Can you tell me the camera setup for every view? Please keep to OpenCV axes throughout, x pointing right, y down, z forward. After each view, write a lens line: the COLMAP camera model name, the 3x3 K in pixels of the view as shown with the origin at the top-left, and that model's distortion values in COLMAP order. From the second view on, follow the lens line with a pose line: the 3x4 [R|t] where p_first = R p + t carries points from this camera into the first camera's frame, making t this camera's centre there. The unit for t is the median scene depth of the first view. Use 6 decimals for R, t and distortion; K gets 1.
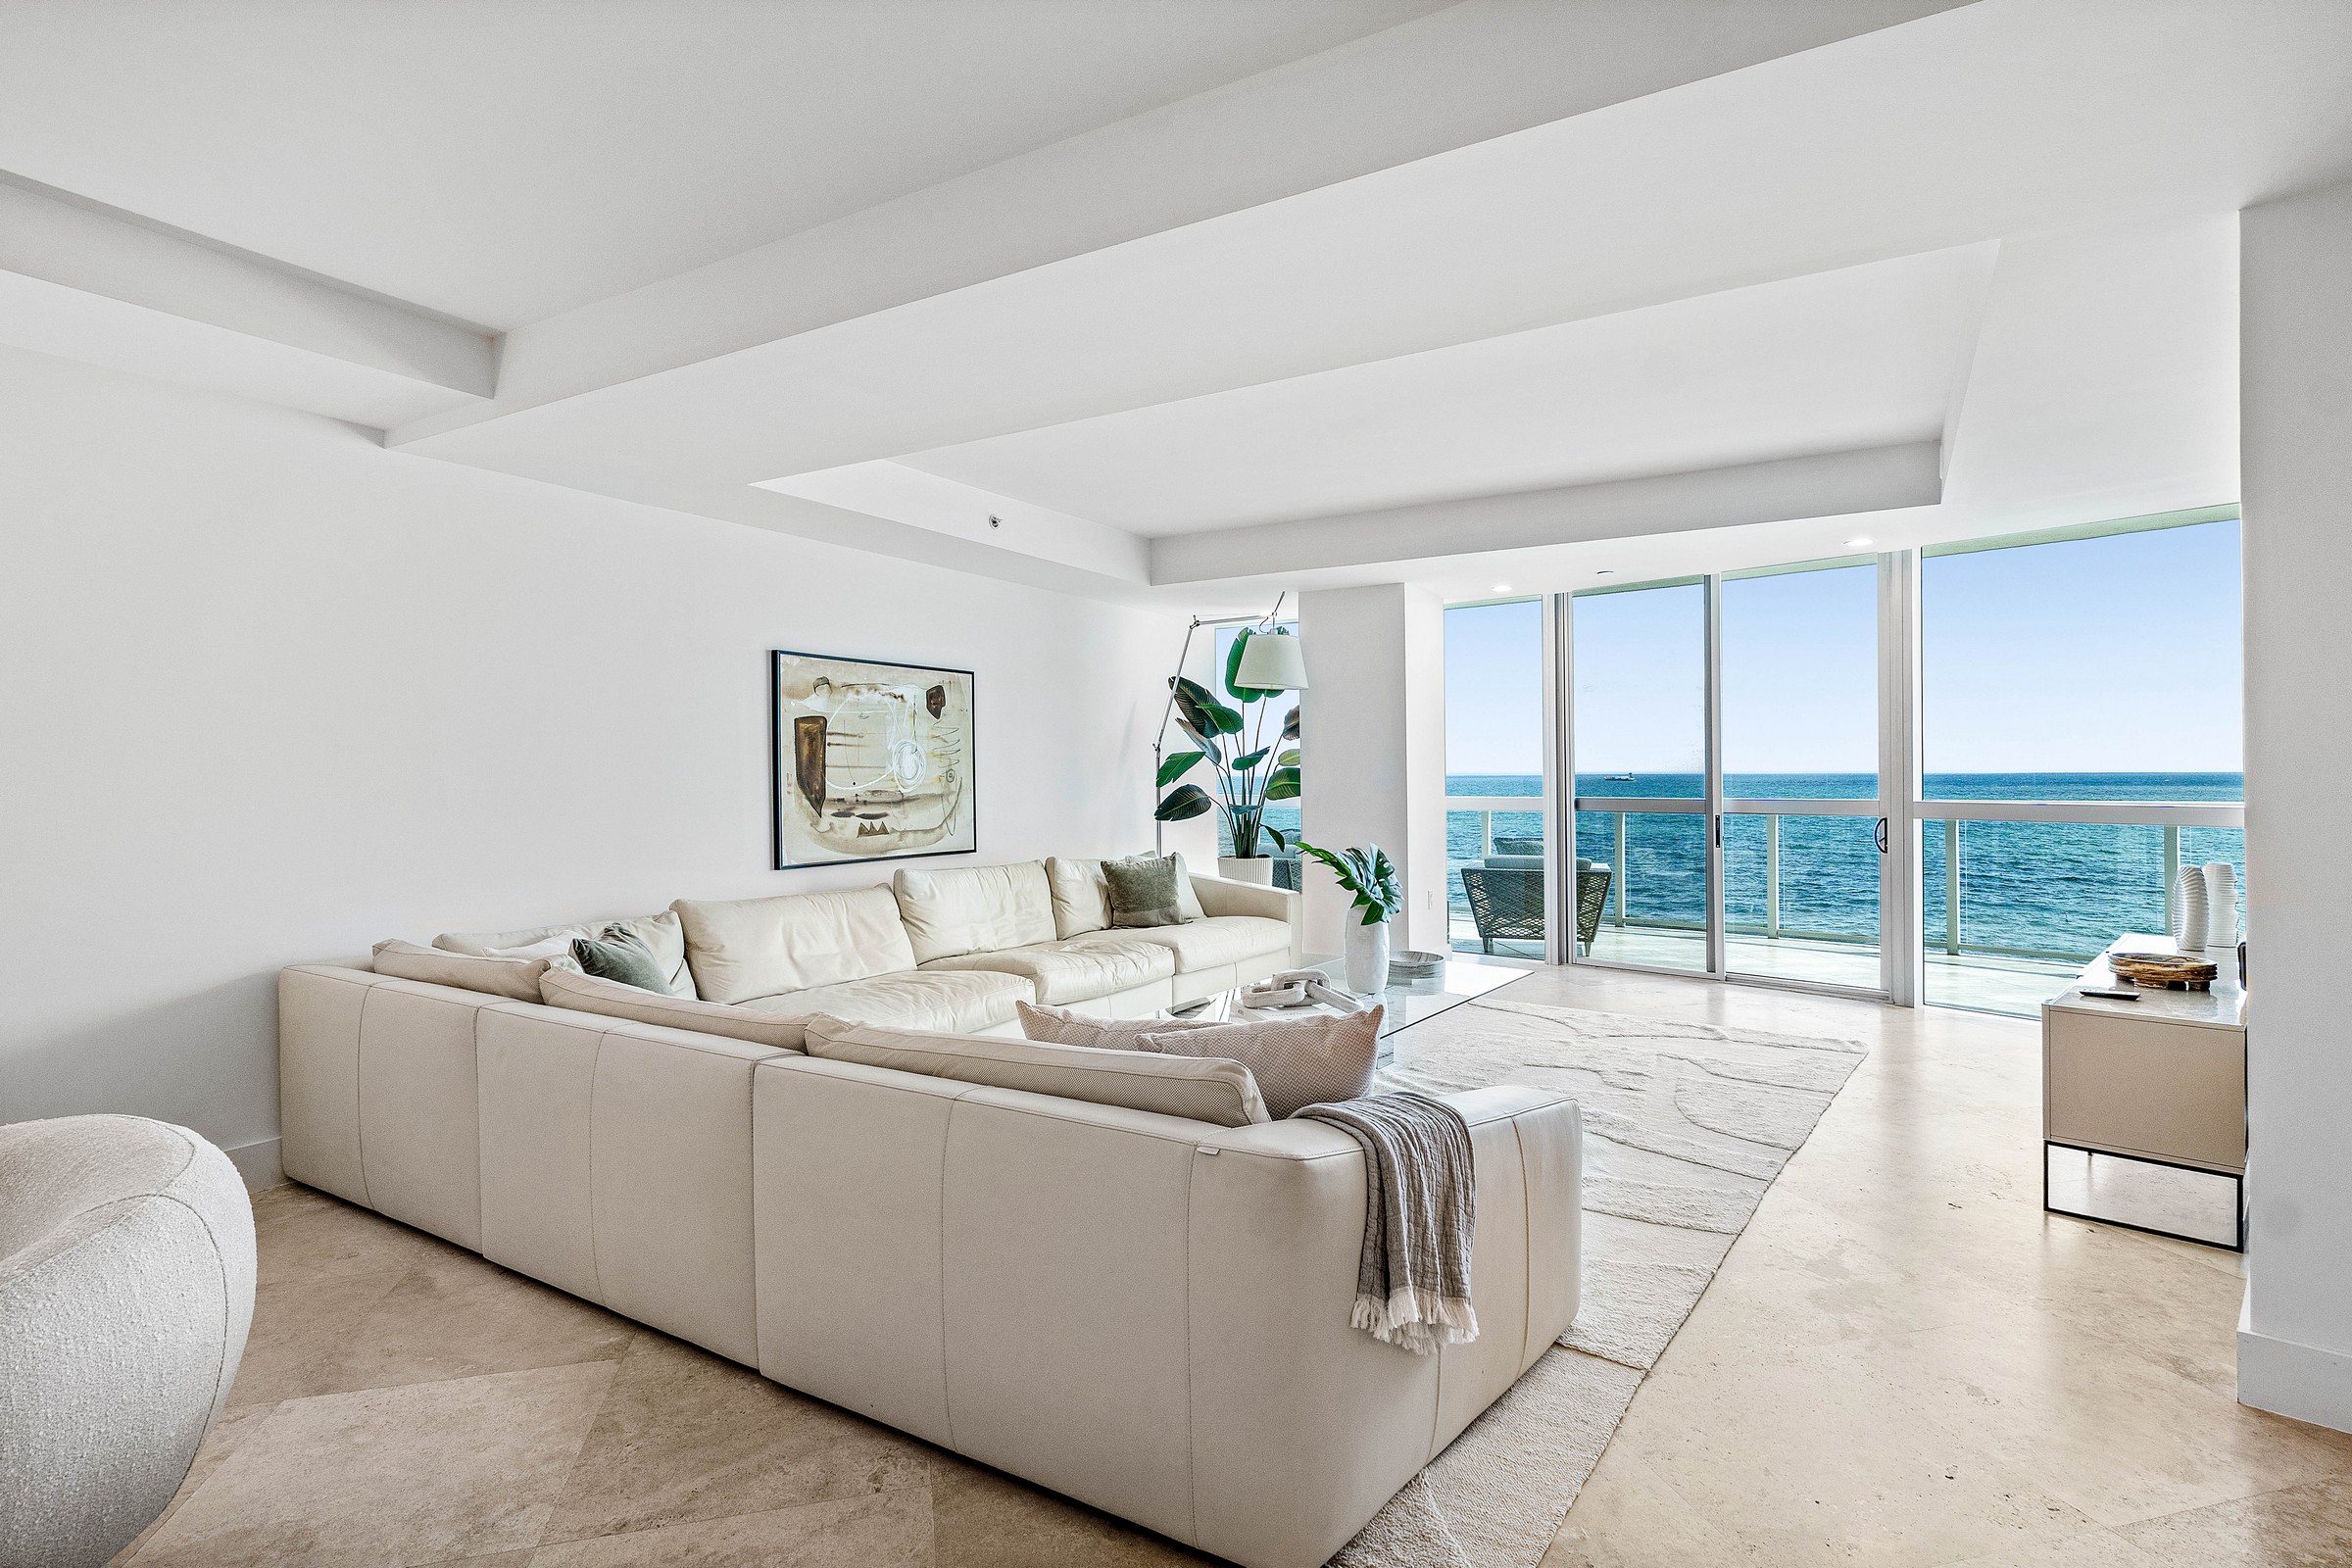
lens RADIAL K [[1136.5, 0, 1204.3], [0, 1136.5, 780.8], [0, 0, 1]] dist [-0.001656, -0.000457]
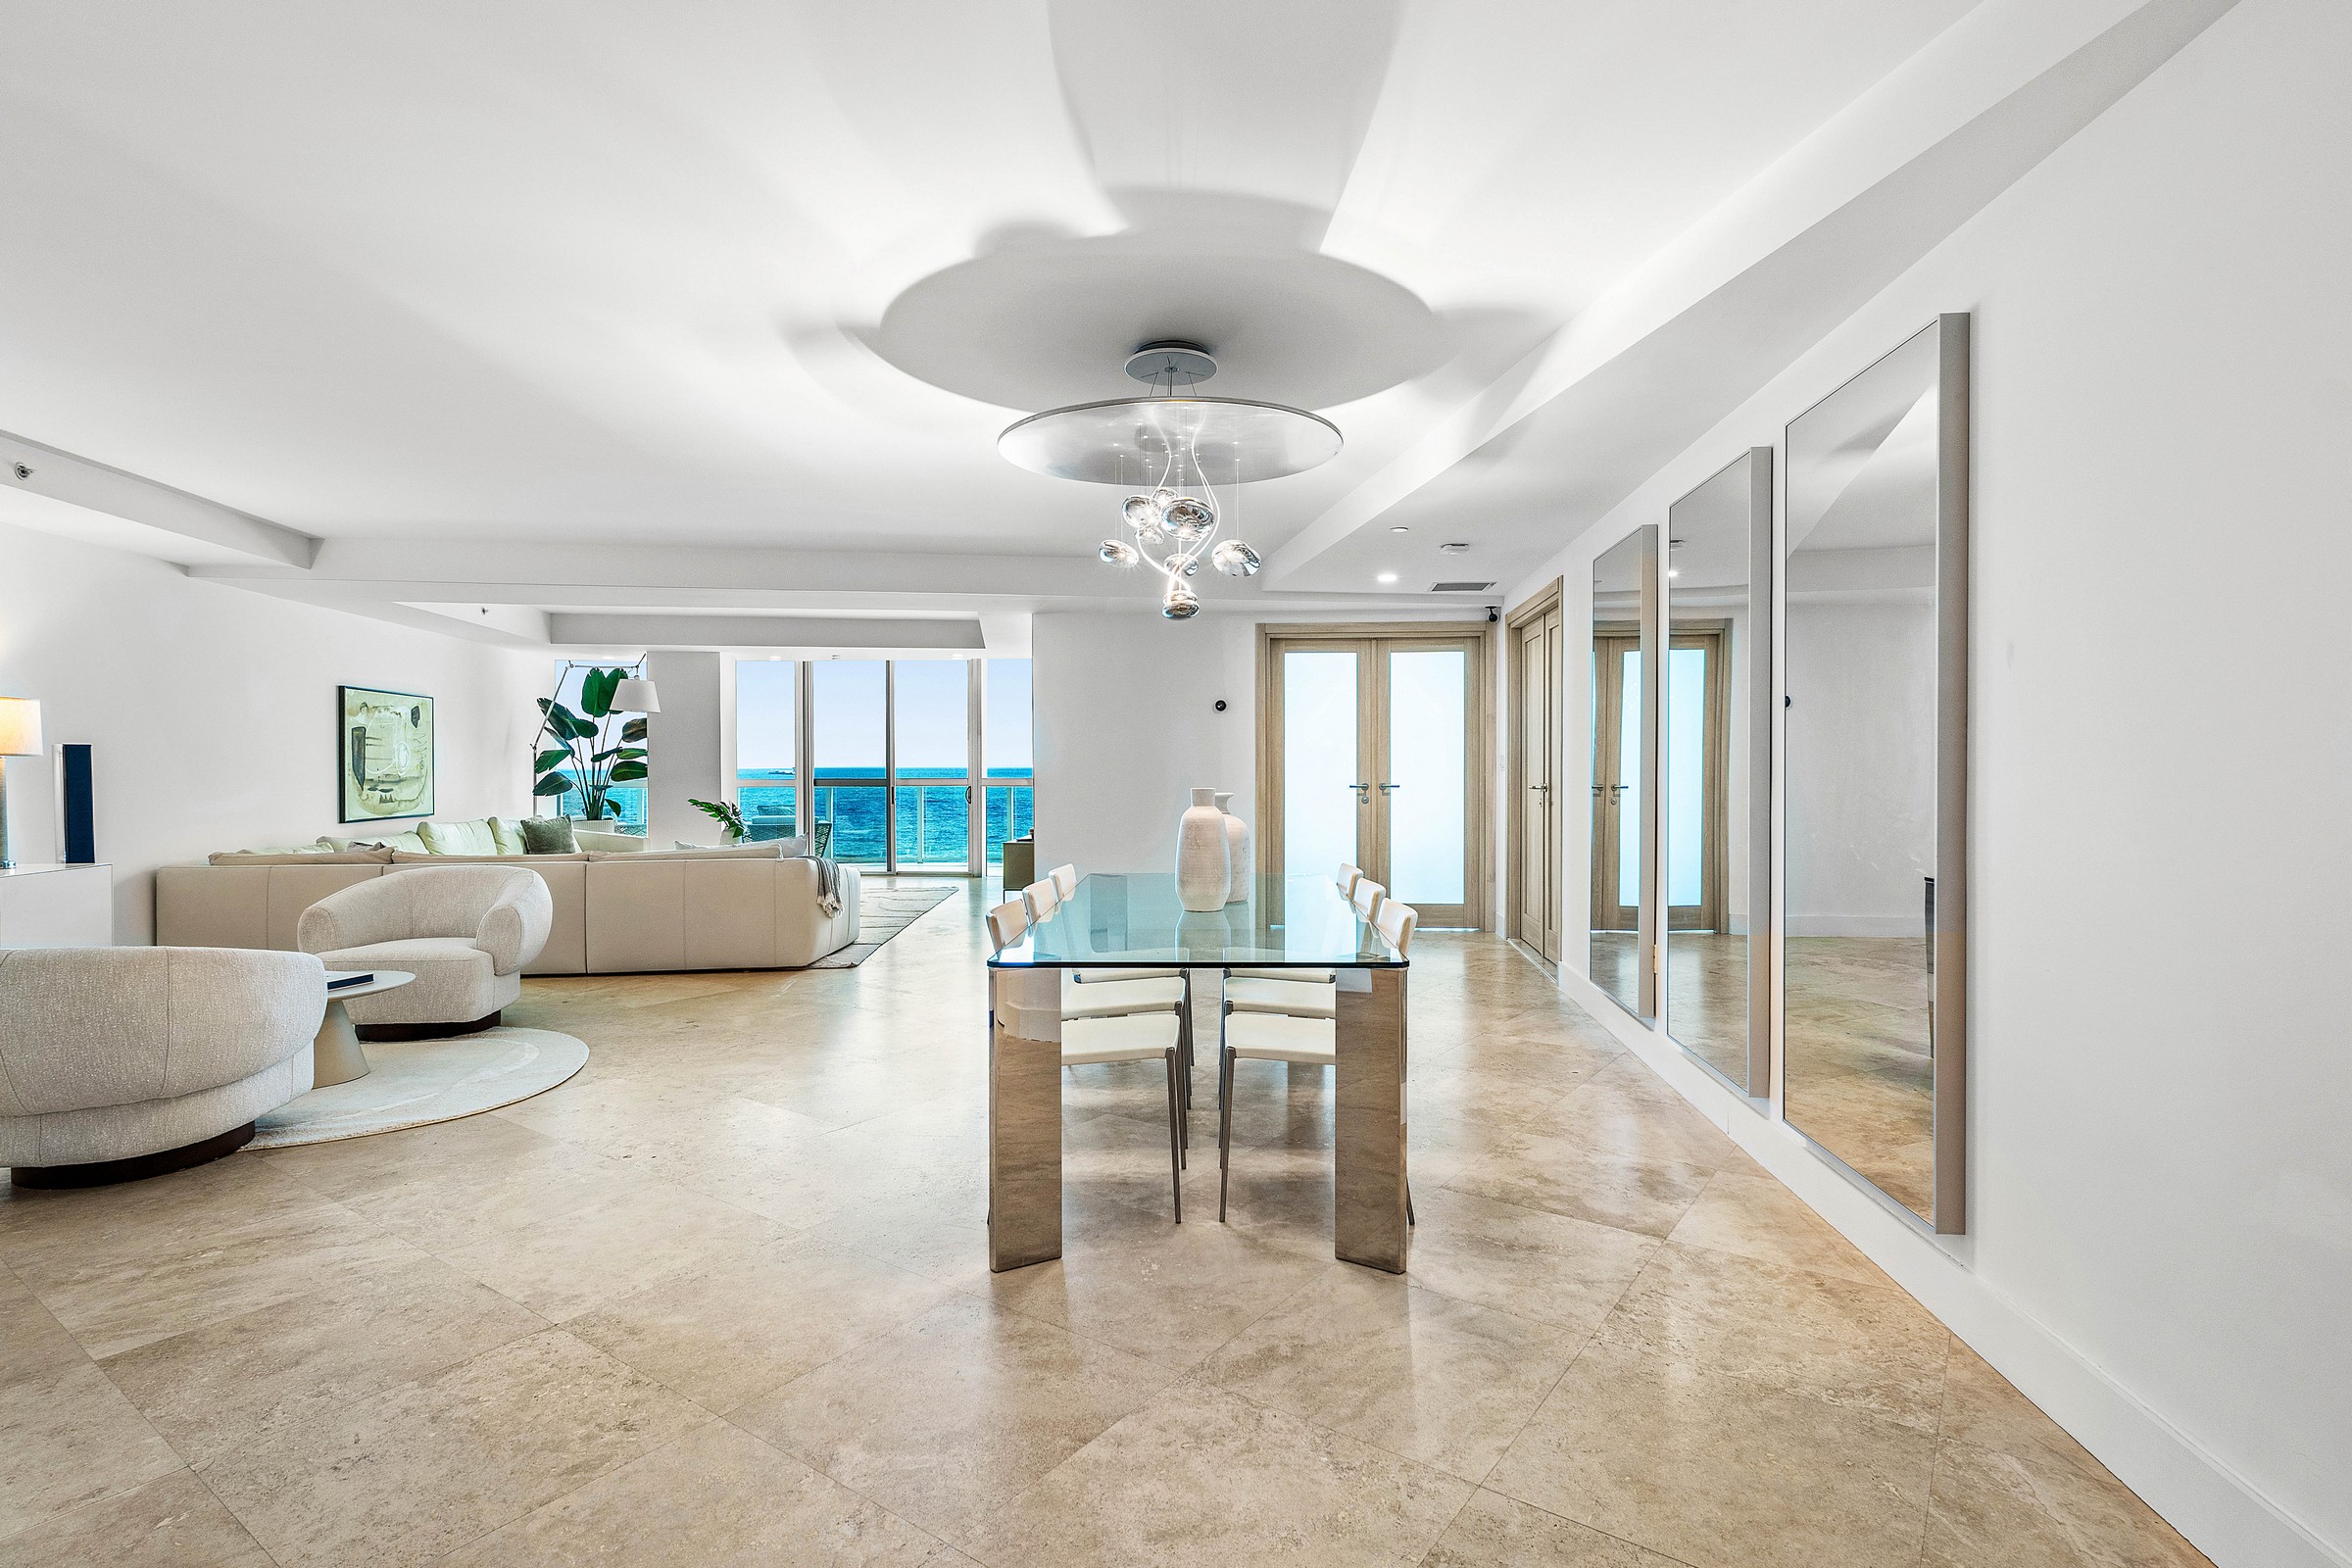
lens RADIAL K [[1154.9, 0, 1197.8], [0, 1154.9, 779.6], [0, 0, 1]] dist [0.001150, -0.000603]
pose [[0.769478, 0.000918, 0.638673, -0.421467], [-0.004130, 0.999985, 0.003538, 0.005484], [-0.638660, -0.005360, 0.769470, -0.877410]]
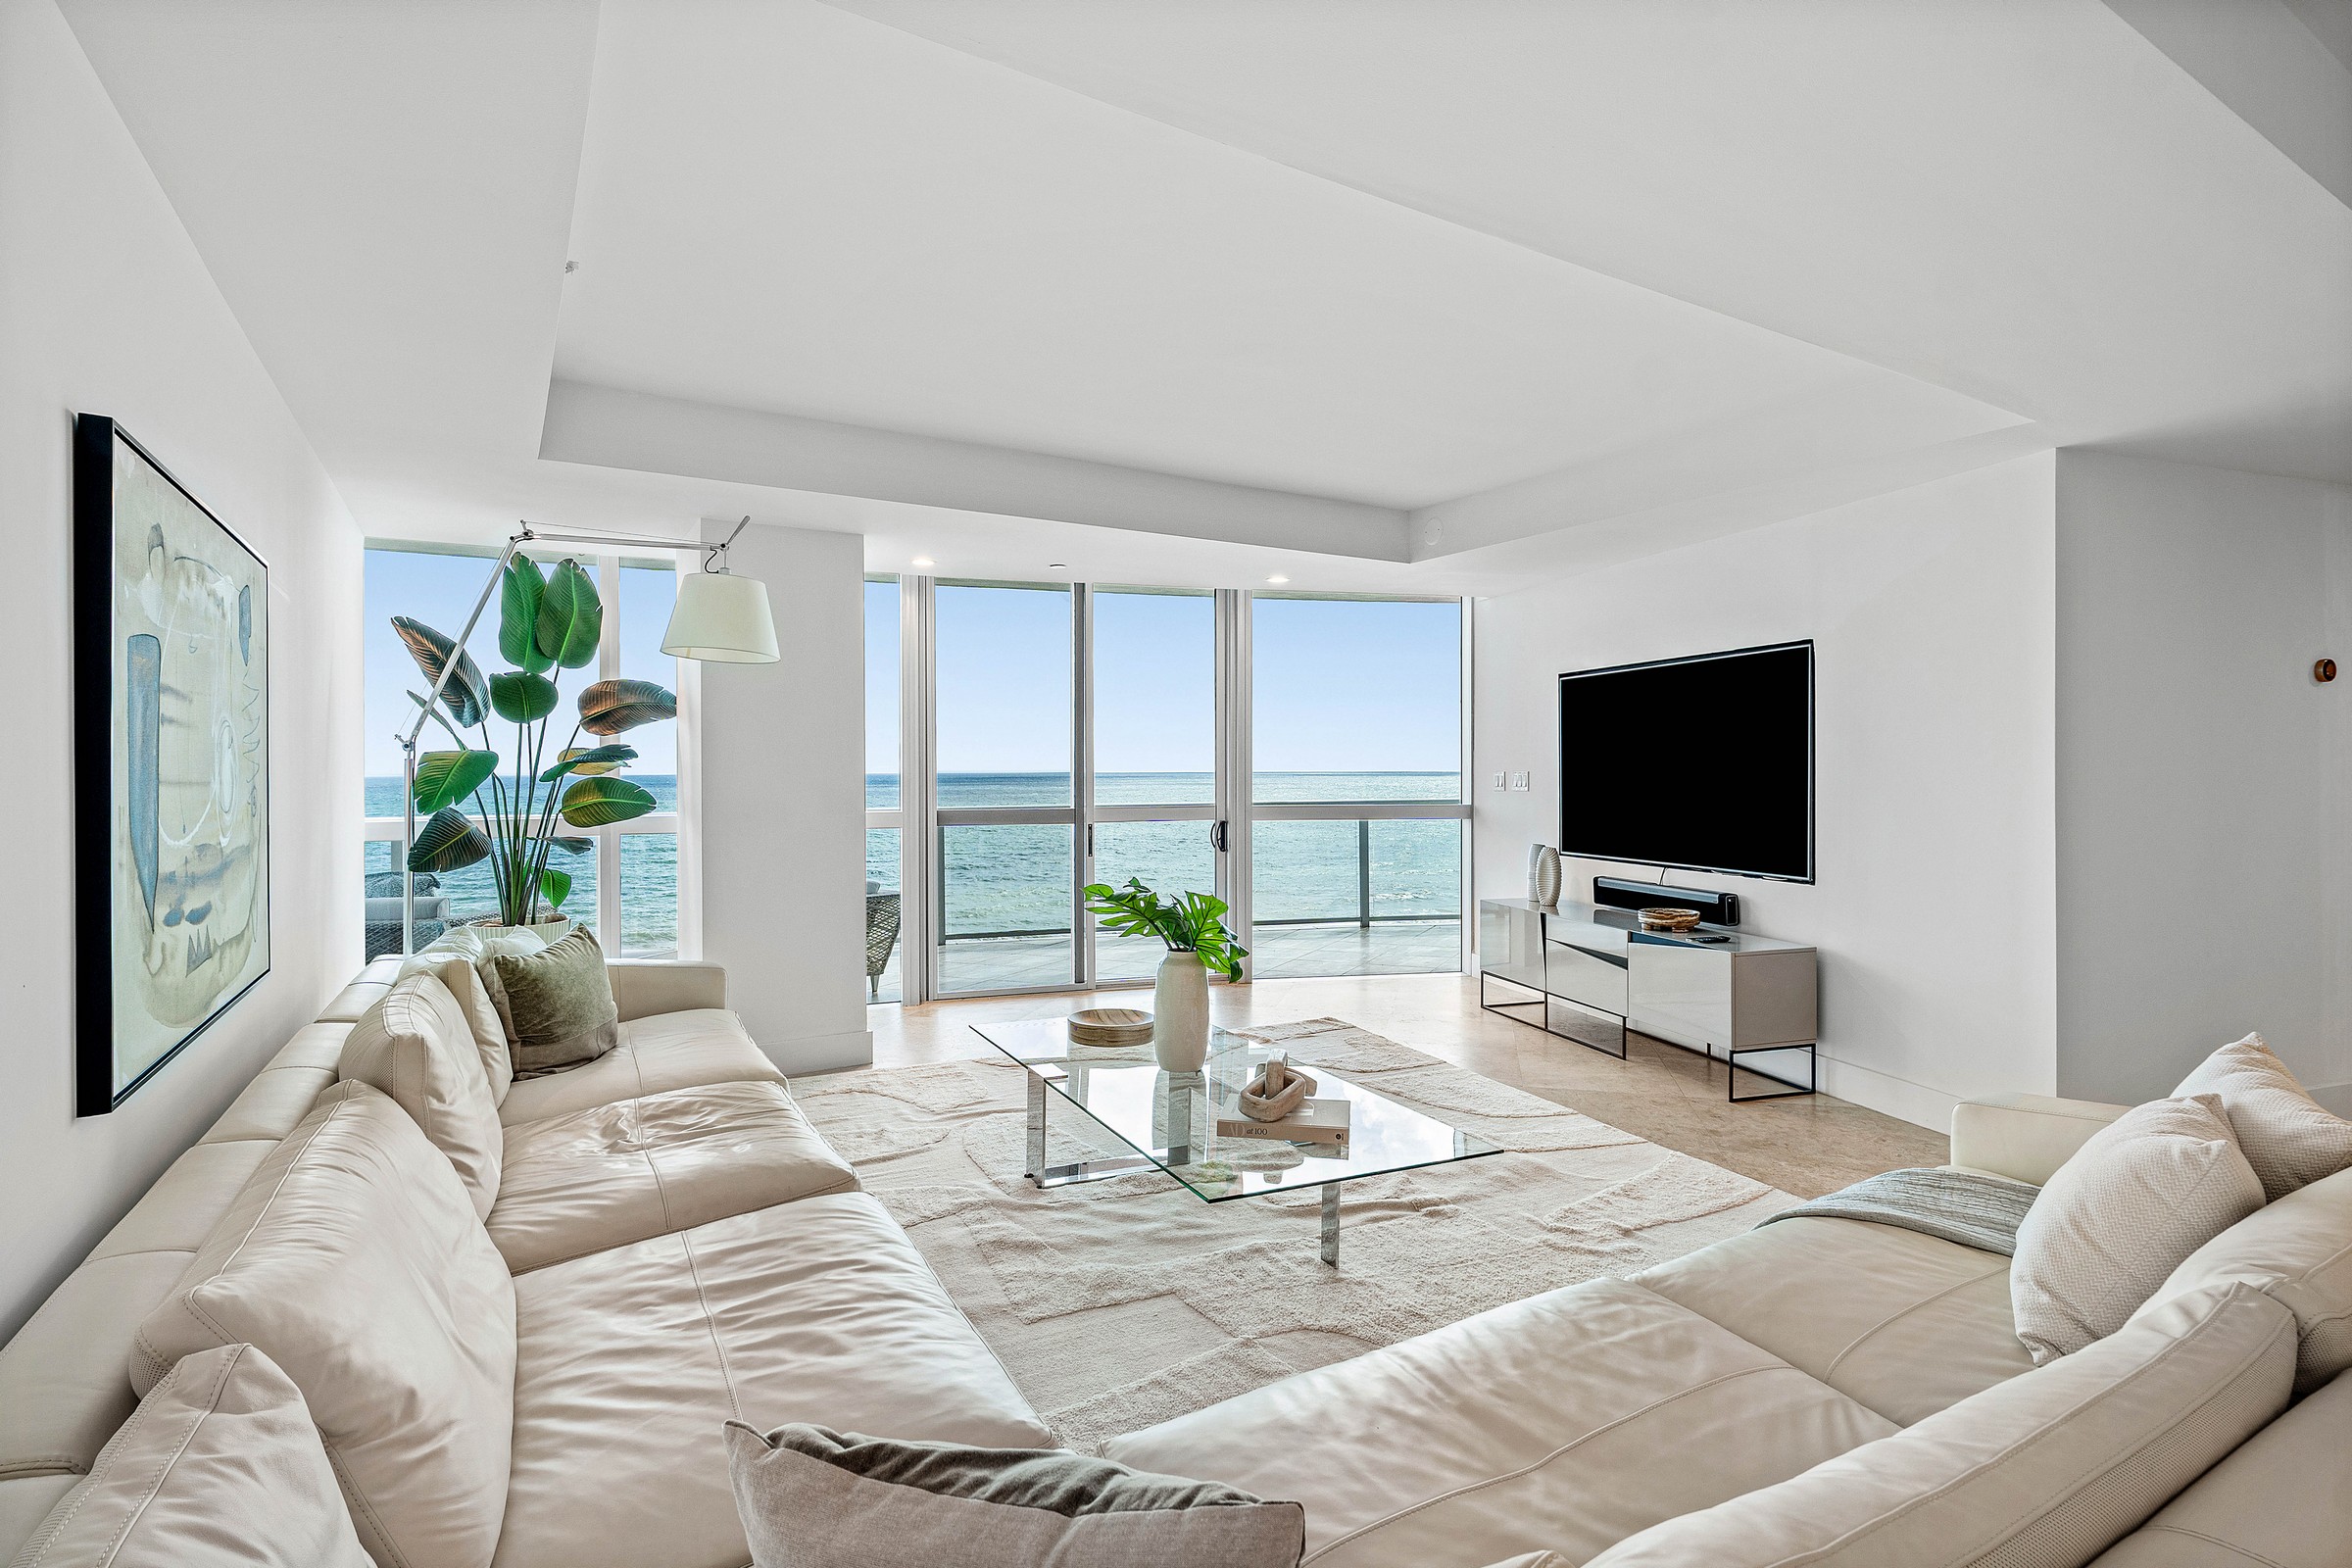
lens RADIAL K [[1136.5, 0, 1204.3], [0, 1136.5, 780.8], [0, 0, 1]] dist [-0.001656, -0.000457]
pose [[0.478047, -0.004600, 0.878322, -0.437388], [0.006074, 0.999980, 0.001931, -0.011438], [-0.878313, 0.004412, 0.478065, 0.500944]]
